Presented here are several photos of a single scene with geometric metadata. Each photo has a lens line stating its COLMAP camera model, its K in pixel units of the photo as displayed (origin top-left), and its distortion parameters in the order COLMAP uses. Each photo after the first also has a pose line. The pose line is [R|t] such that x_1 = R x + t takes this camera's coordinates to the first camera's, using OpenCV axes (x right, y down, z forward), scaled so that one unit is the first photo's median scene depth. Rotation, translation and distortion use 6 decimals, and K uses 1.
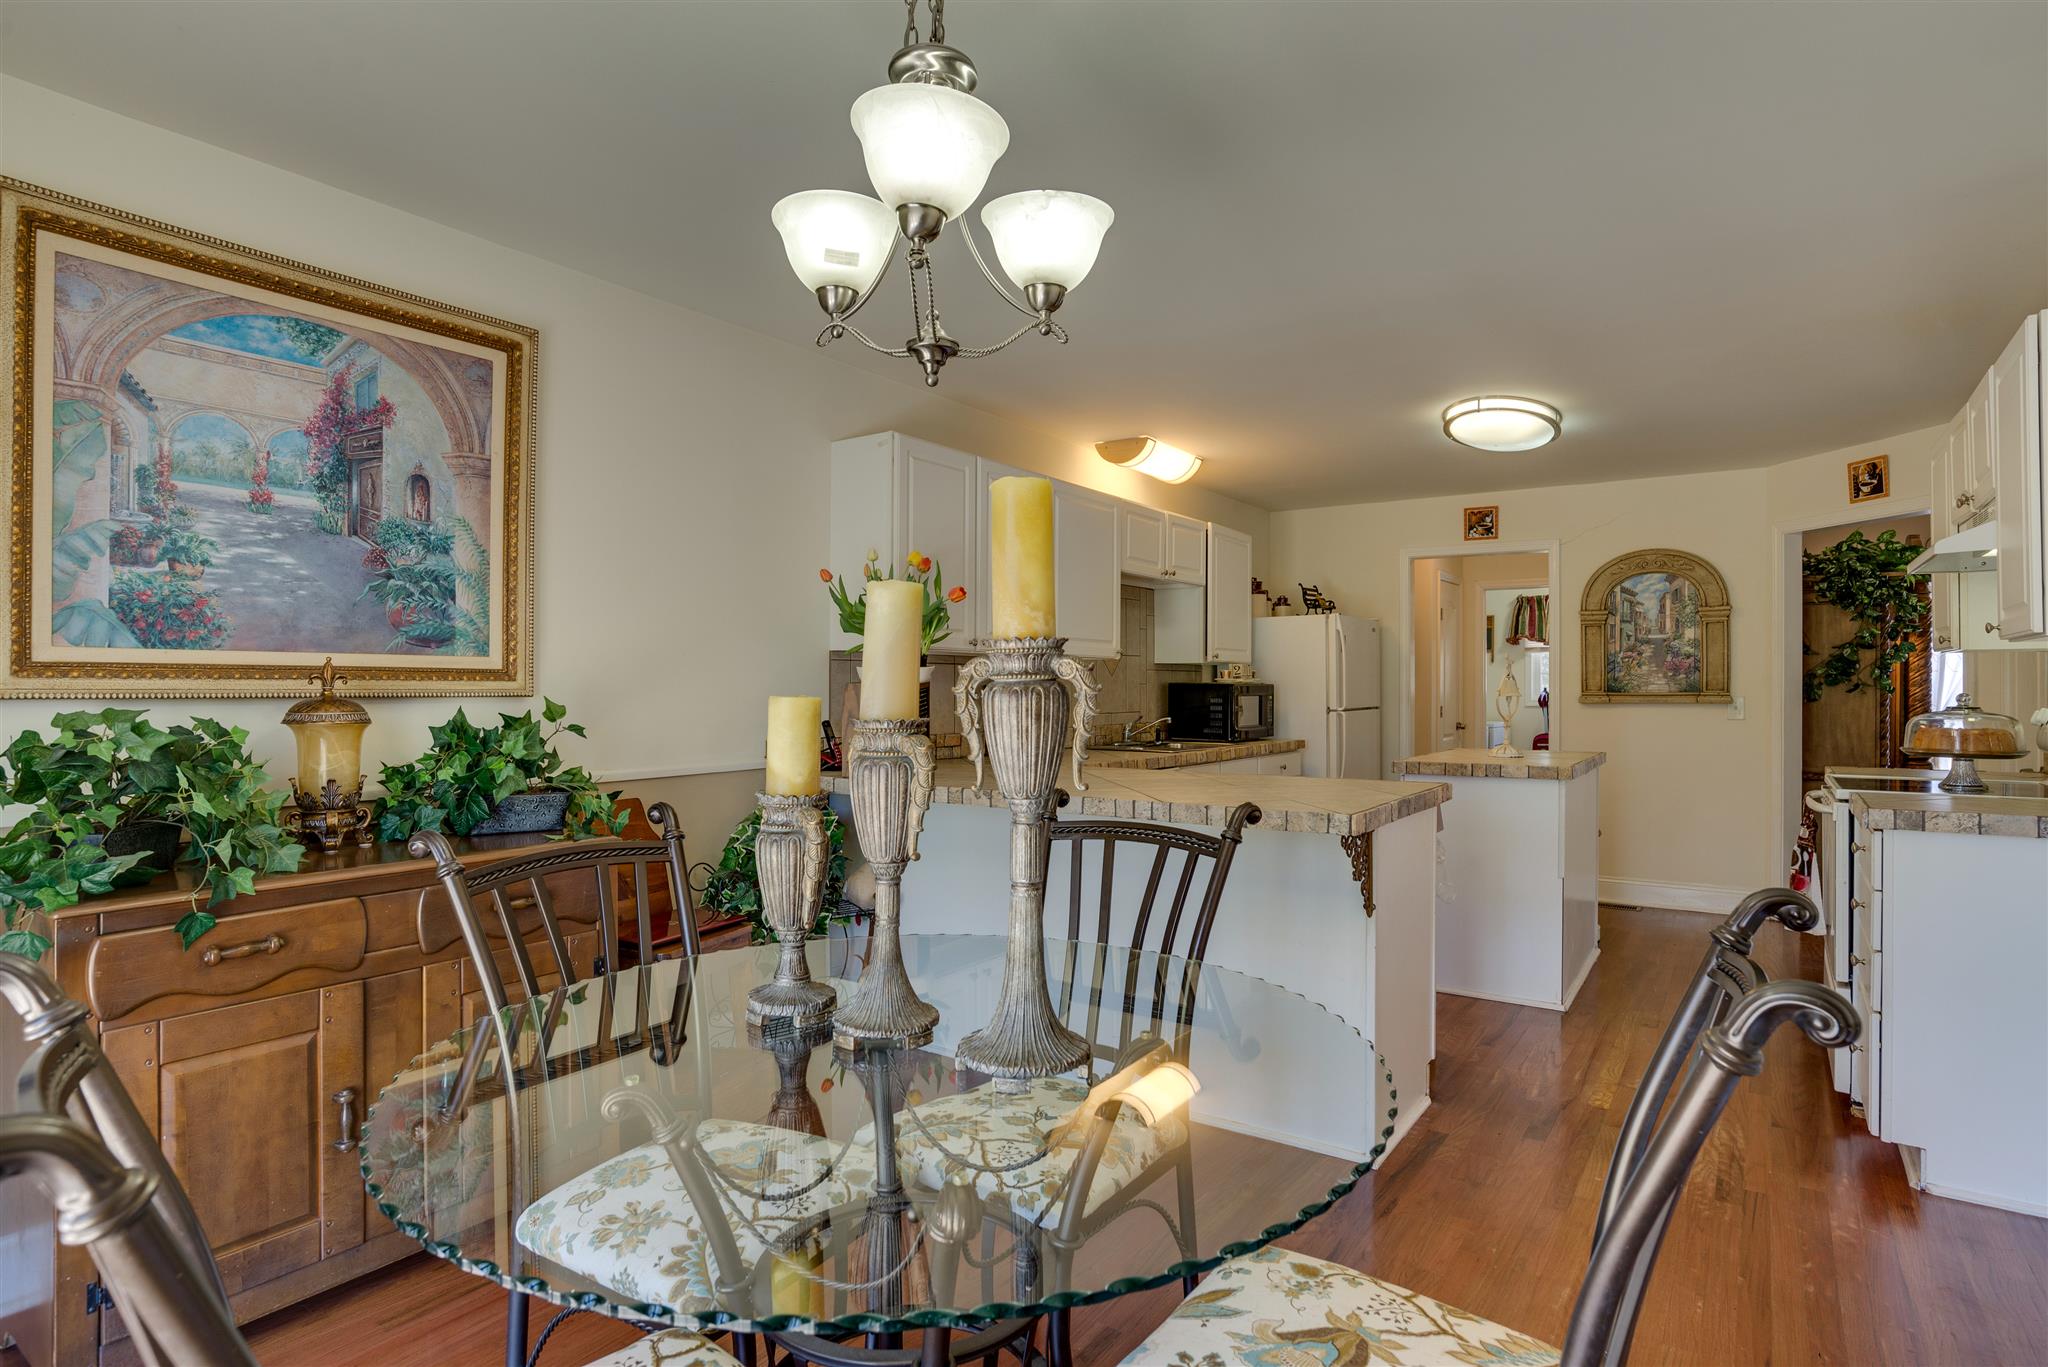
lens RADIAL K [[1065.2, 0, 1018.8], [0, 1065.2, 685.8], [0, 0, 1]] dist [-0.008131, 0.010246]
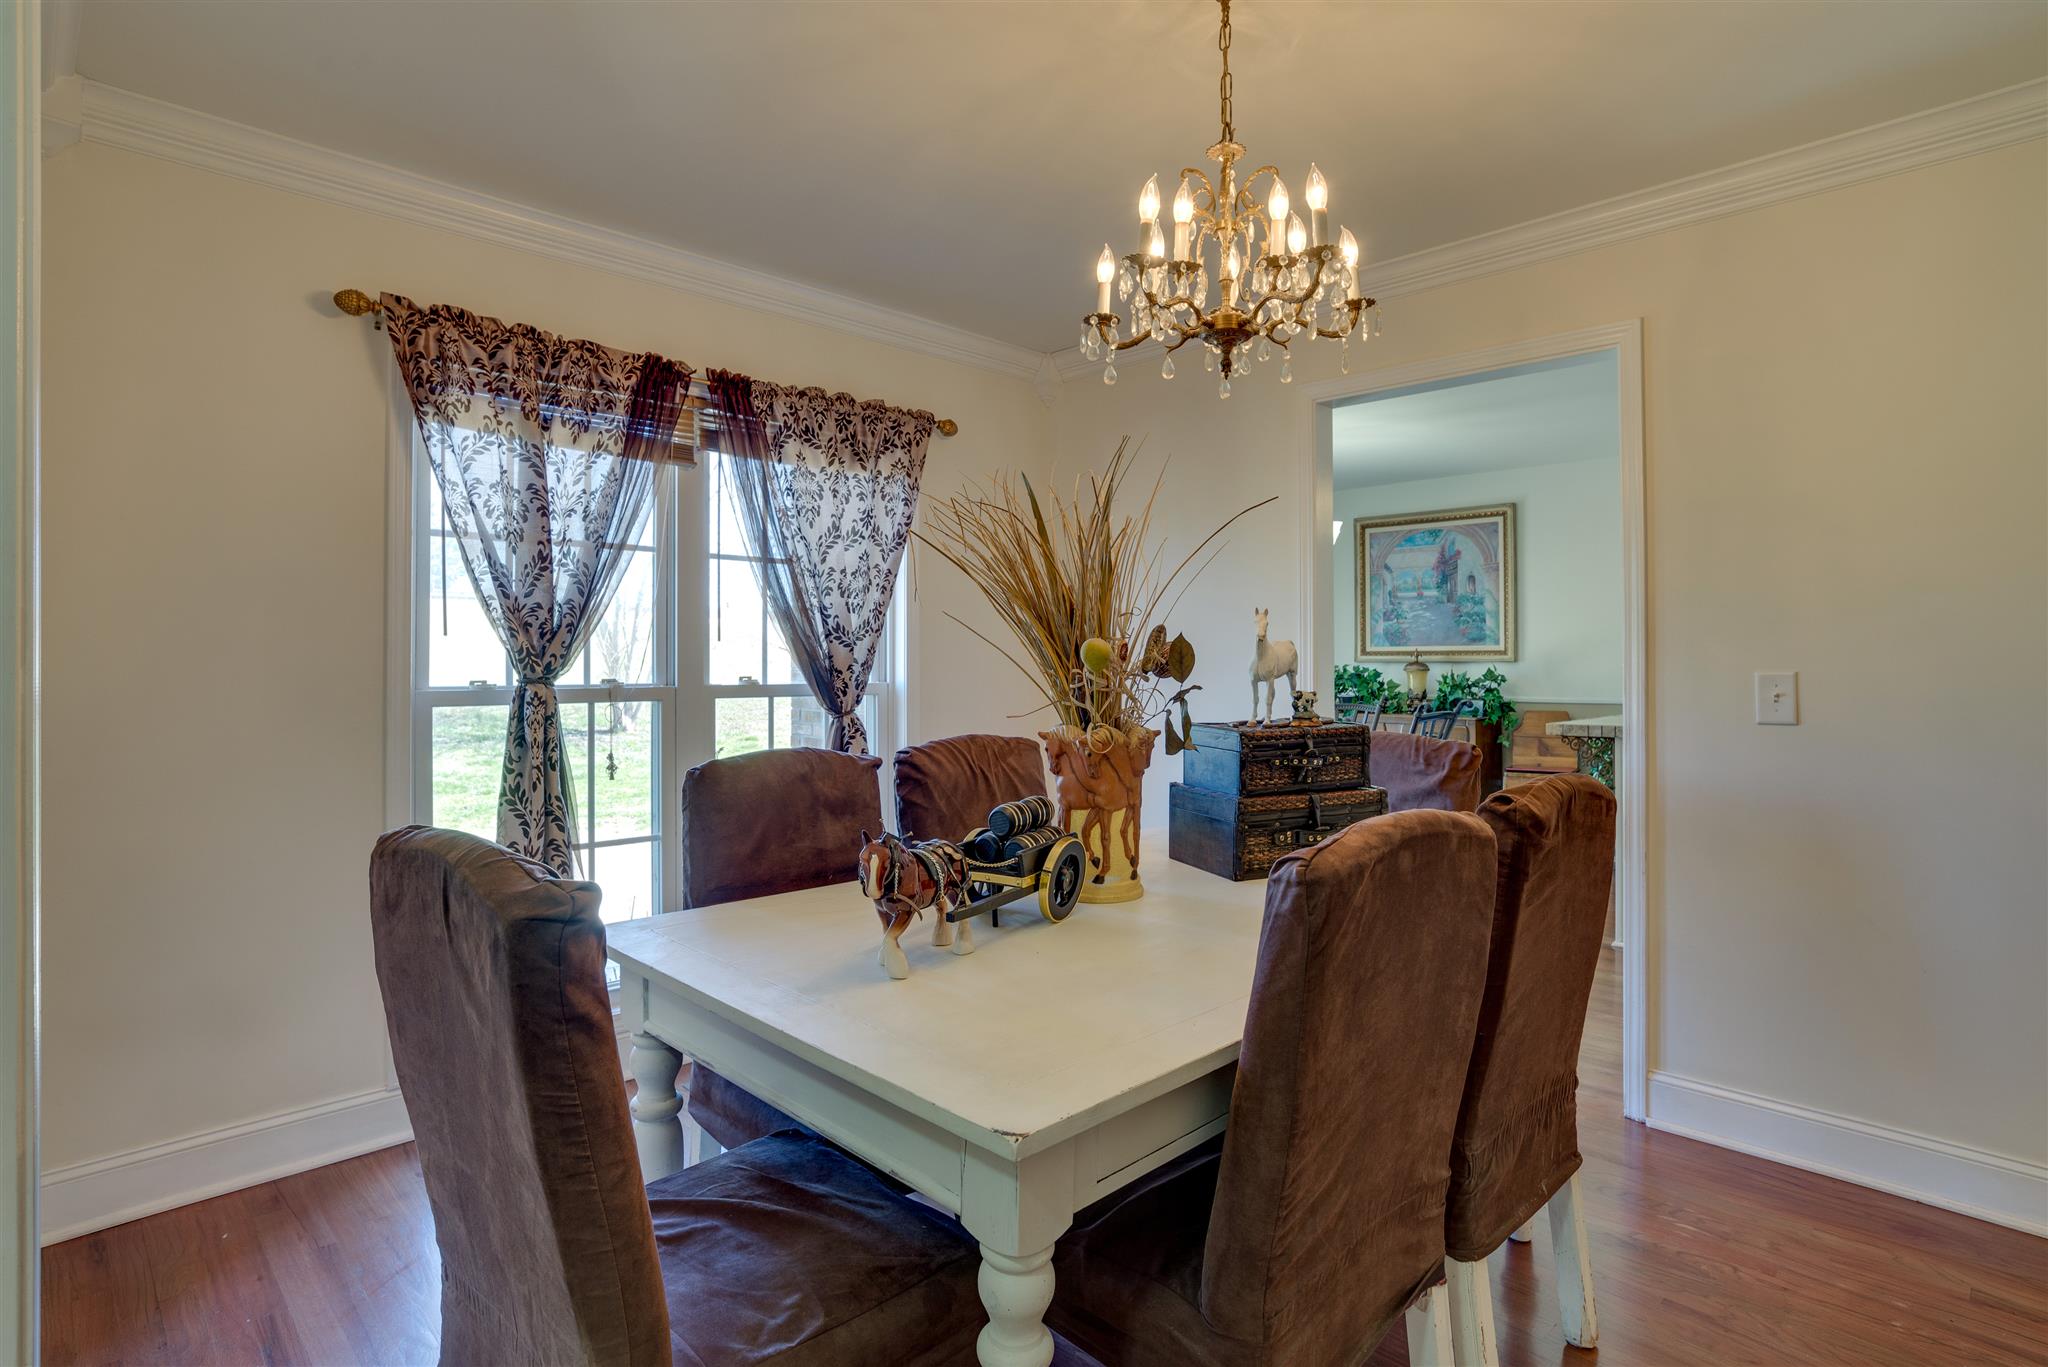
lens RADIAL K [[1065.2, 0, 1062.8], [0, 1065.2, 649.5], [0, 0, 1]] dist [-0.008131, 0.010246]
pose [[-0.137862, -0.009544, -0.990406, 2.256619], [0.003874, 0.999941, -0.010175, 0.002854], [0.990444, -0.005239, -0.137816, 0.404955]]
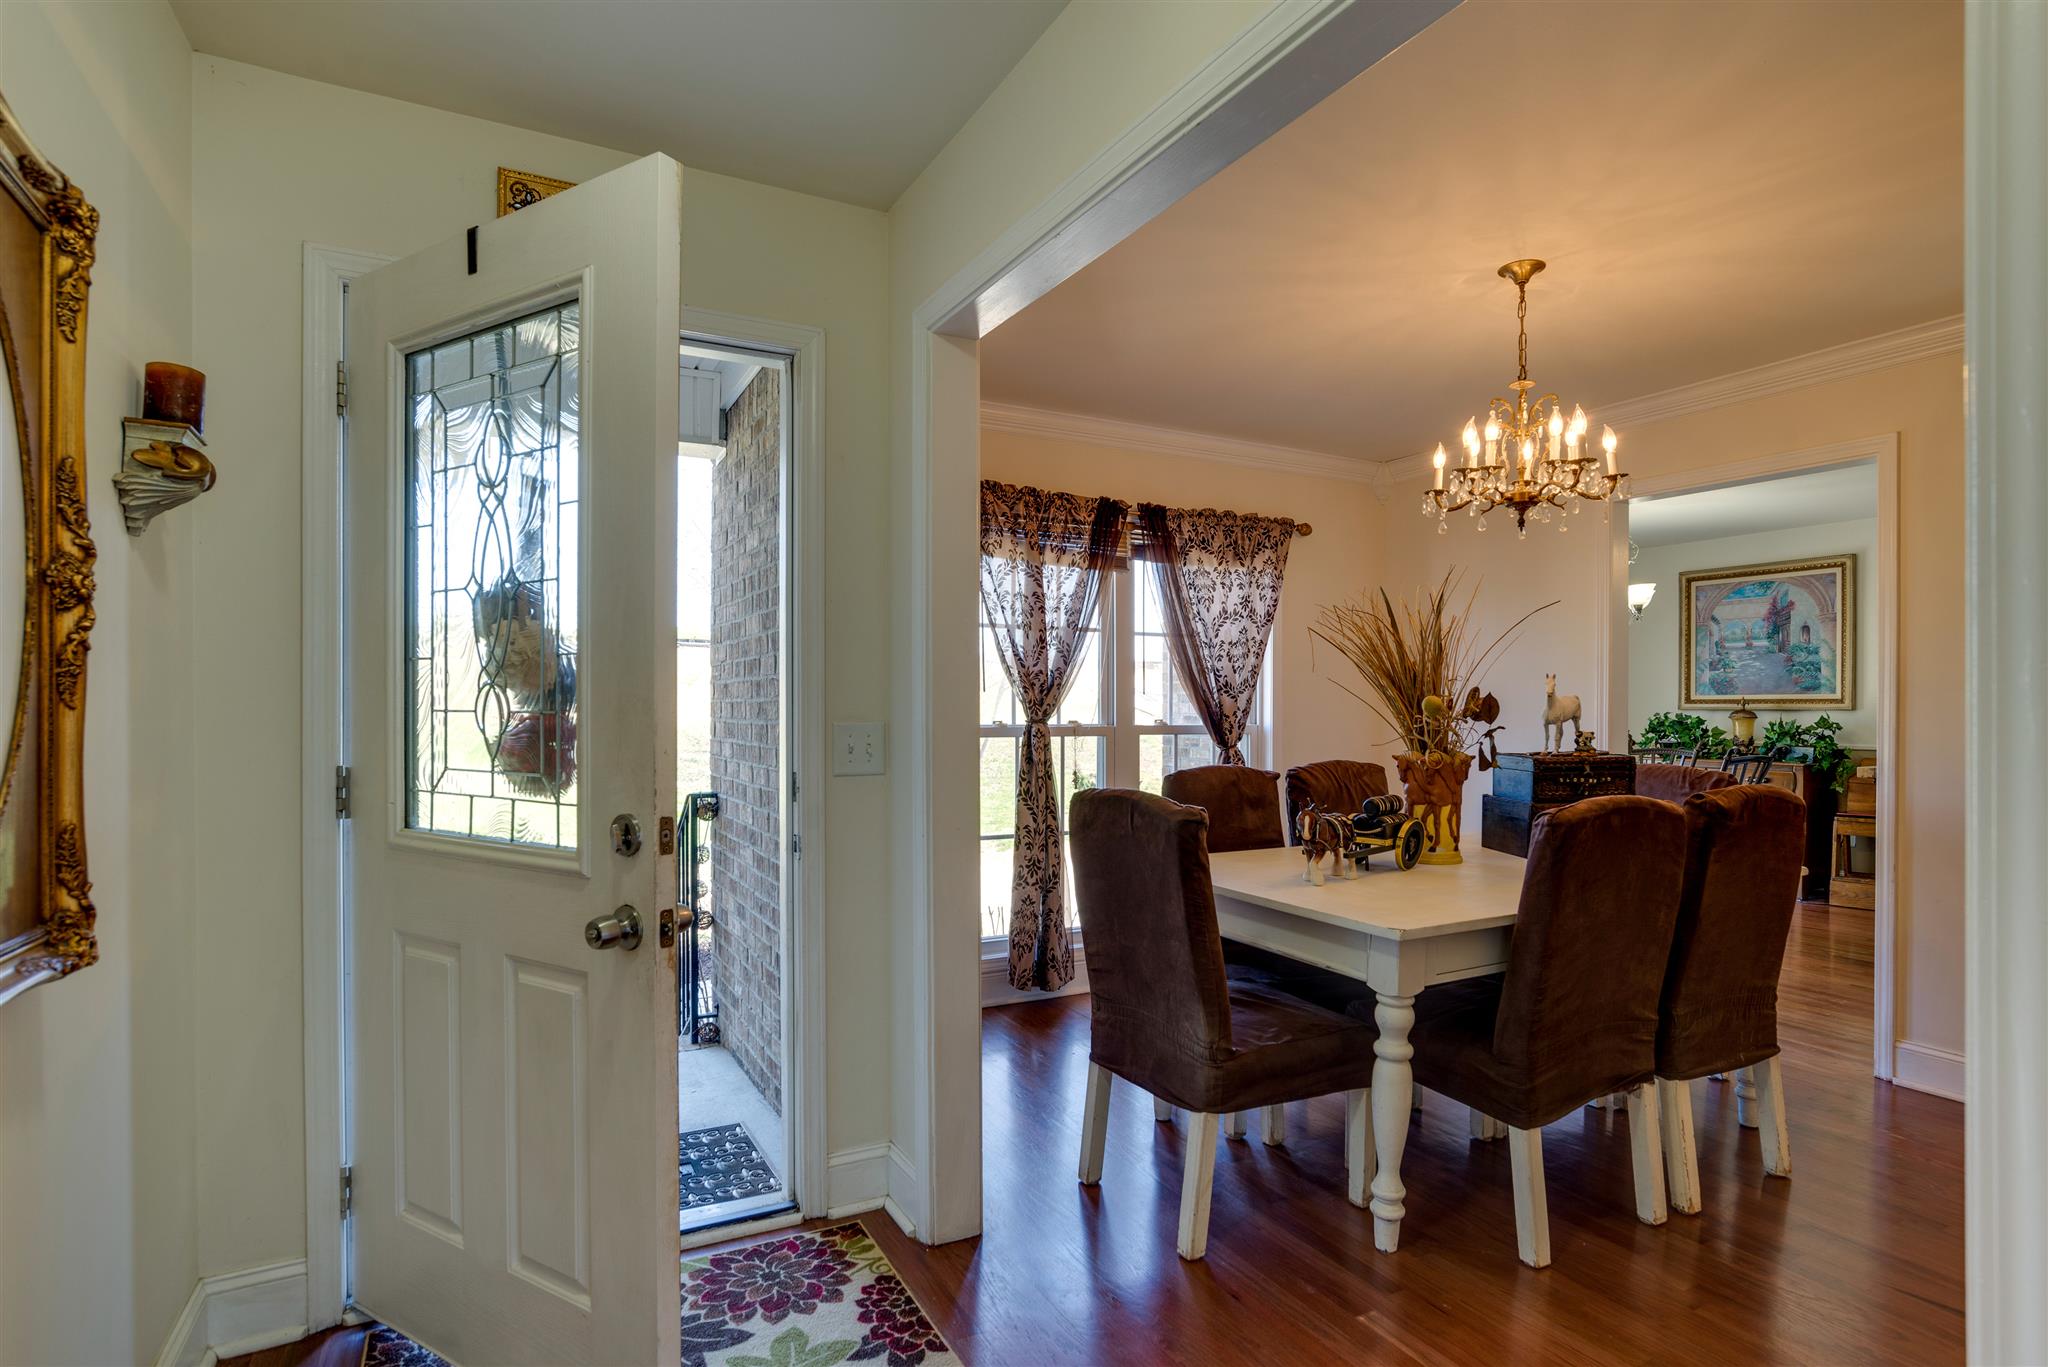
lens RADIAL K [[1065.2, 0, 1052.6], [0, 1065.2, 717.3], [0, 0, 1]] dist [-0.008131, 0.010246]
pose [[-0.417292, 0.009760, -0.908720, 2.780474], [0.001389, 0.999948, 0.010102, -0.001091], [0.908771, 0.002953, -0.417284, 0.436857]]
